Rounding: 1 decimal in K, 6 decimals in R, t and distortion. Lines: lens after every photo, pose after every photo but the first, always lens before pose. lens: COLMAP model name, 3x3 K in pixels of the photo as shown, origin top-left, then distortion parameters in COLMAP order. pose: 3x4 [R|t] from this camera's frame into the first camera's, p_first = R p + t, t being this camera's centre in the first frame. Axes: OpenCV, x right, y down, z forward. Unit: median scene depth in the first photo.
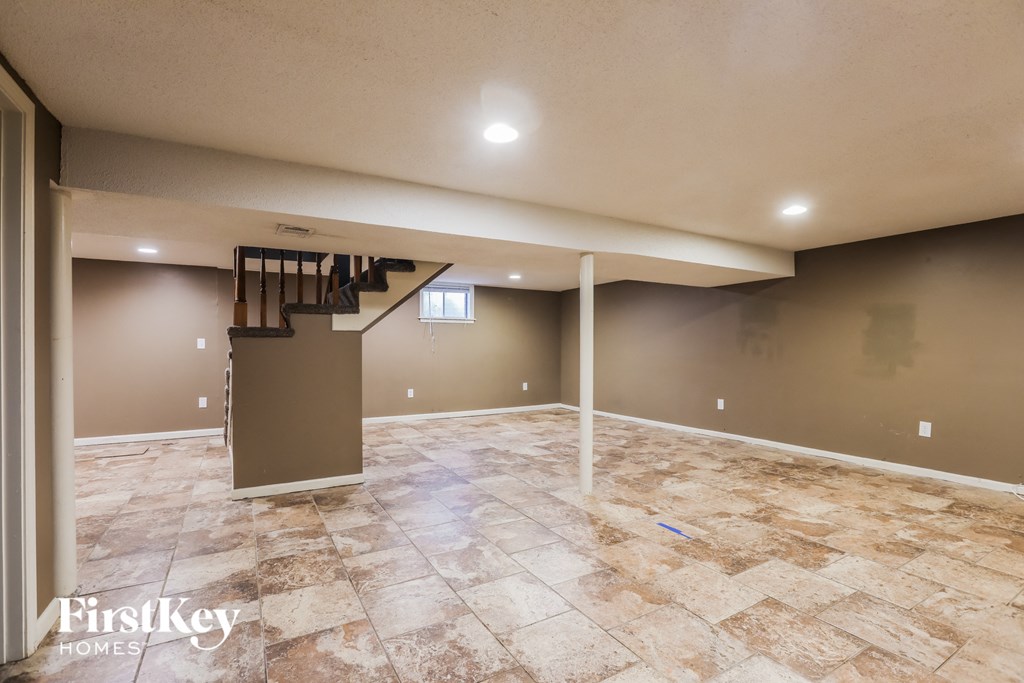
lens RADIAL K [[461.8, 0, 511.6], [0, 461.8, 345.5], [0, 0, 1]] dist [-0.000632, -0.000232]
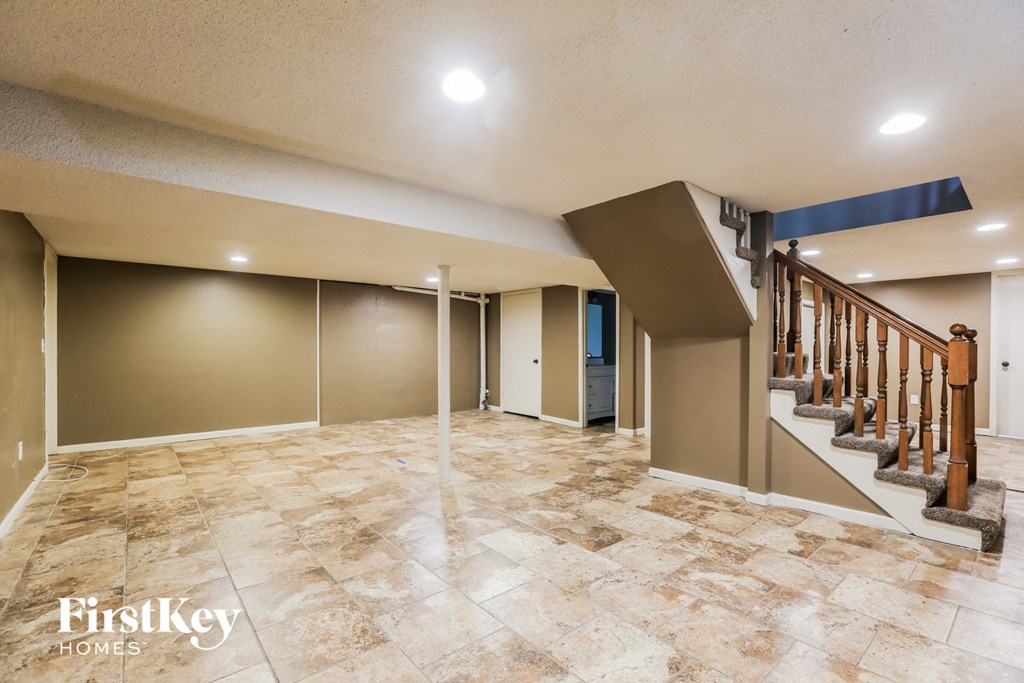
lens RADIAL K [[461.8, 0, 511.4], [0, 461.8, 346.9], [0, 0, 1]] dist [-0.000632, -0.000232]
pose [[-0.984704, -0.001645, -0.174227, 0.186006], [-0.000986, 0.999992, -0.003874, -0.000192], [0.174232, -0.003643, -0.984698, 2.010145]]
